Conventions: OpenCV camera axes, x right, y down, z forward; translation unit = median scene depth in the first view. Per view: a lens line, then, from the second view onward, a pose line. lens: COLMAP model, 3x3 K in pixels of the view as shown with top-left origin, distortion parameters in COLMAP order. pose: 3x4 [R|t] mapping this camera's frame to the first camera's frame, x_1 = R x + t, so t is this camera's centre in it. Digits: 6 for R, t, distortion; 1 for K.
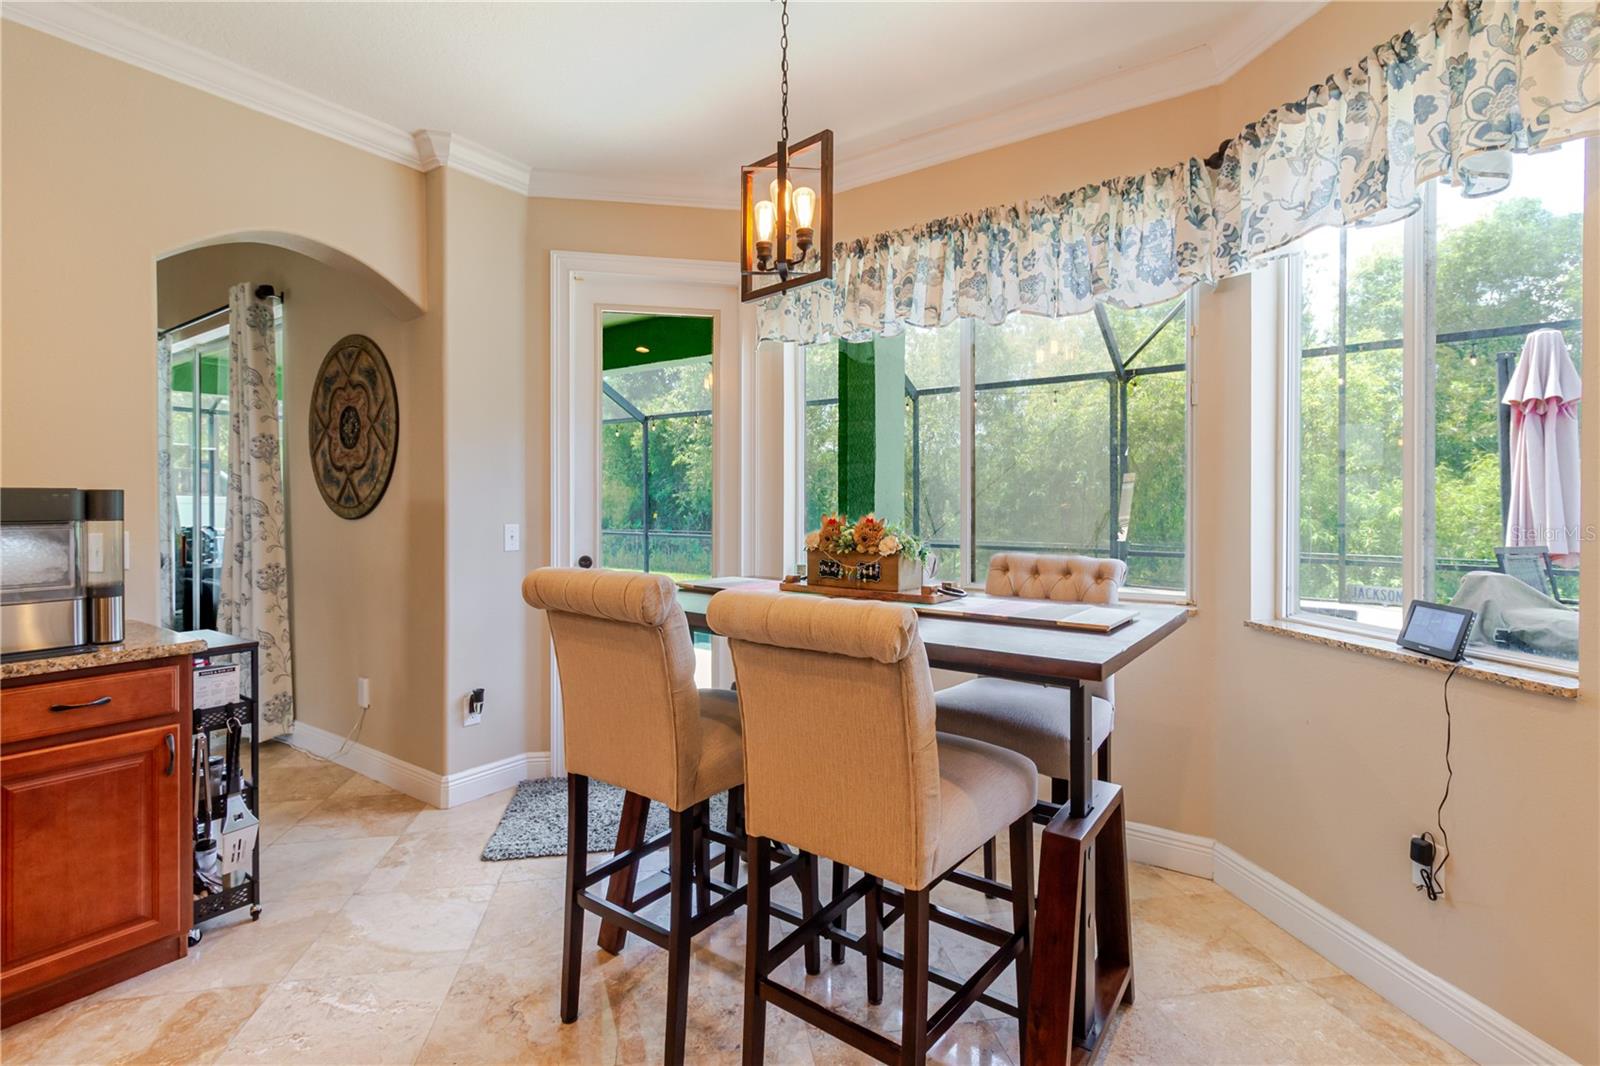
lens RADIAL K [[748.7, 0, 799.0], [0, 748.7, 510.4], [0, 0, 1]] dist [0.003762, 0.000417]
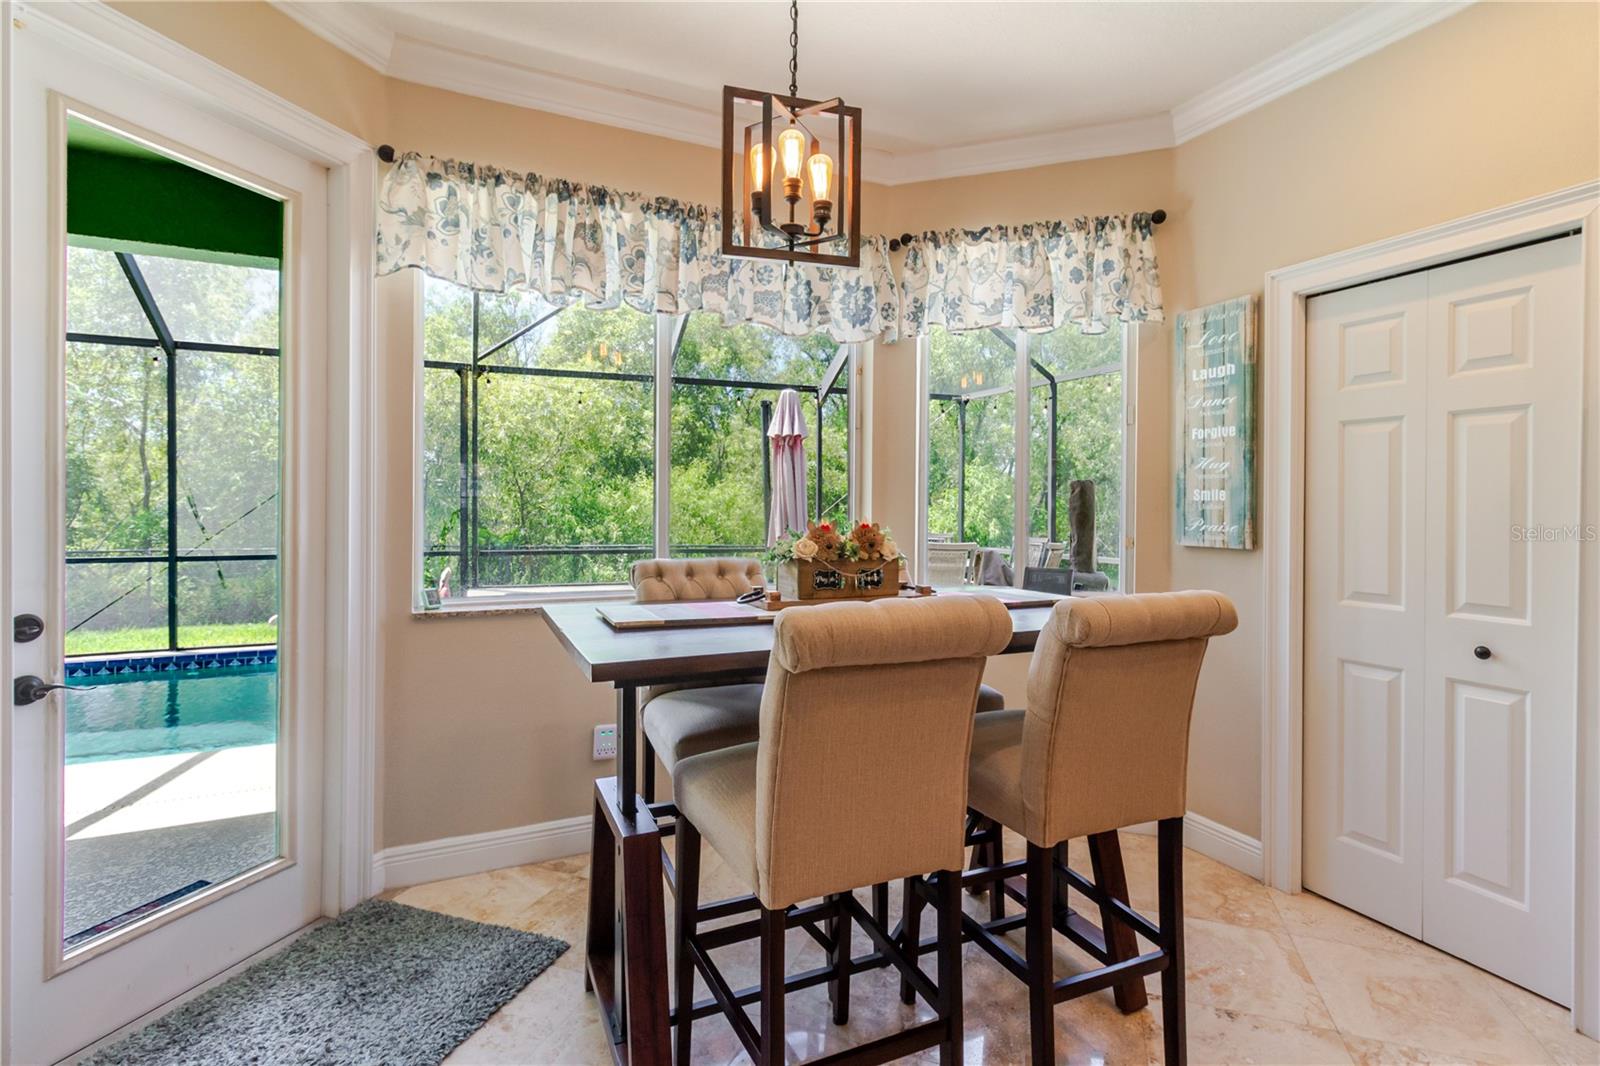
lens RADIAL K [[748.7, 0, 805.7], [0, 748.7, 508.3], [0, 0, 1]] dist [0.003762, 0.000417]
pose [[0.493119, -0.002984, 0.869957, -0.586418], [0.001050, 0.999995, 0.002834, -0.008903], [-0.869961, -0.000484, 0.493119, 0.433769]]
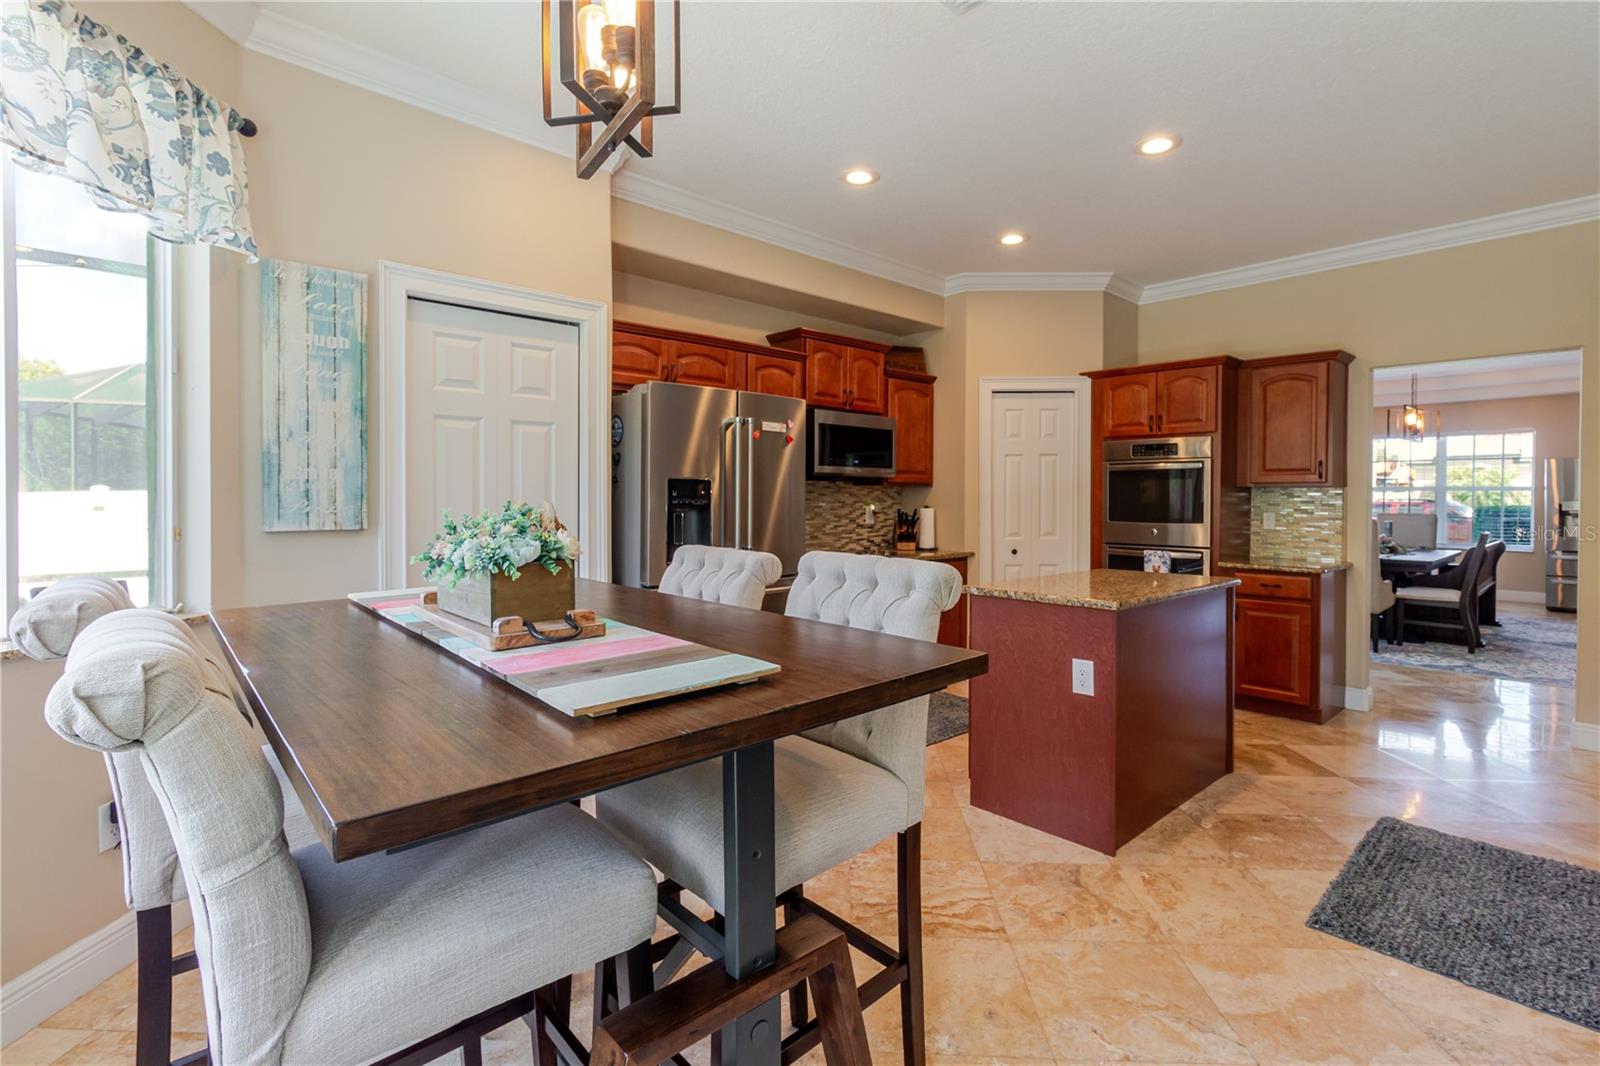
lens RADIAL K [[748.7, 0, 814.2], [0, 748.7, 505.0], [0, 0, 1]] dist [0.003762, 0.000417]
pose [[-0.978785, -0.007374, 0.204757, -0.240658], [-0.002998, 0.999761, 0.021672, -0.006472], [-0.204867, 0.020598, -0.978573, 1.215869]]
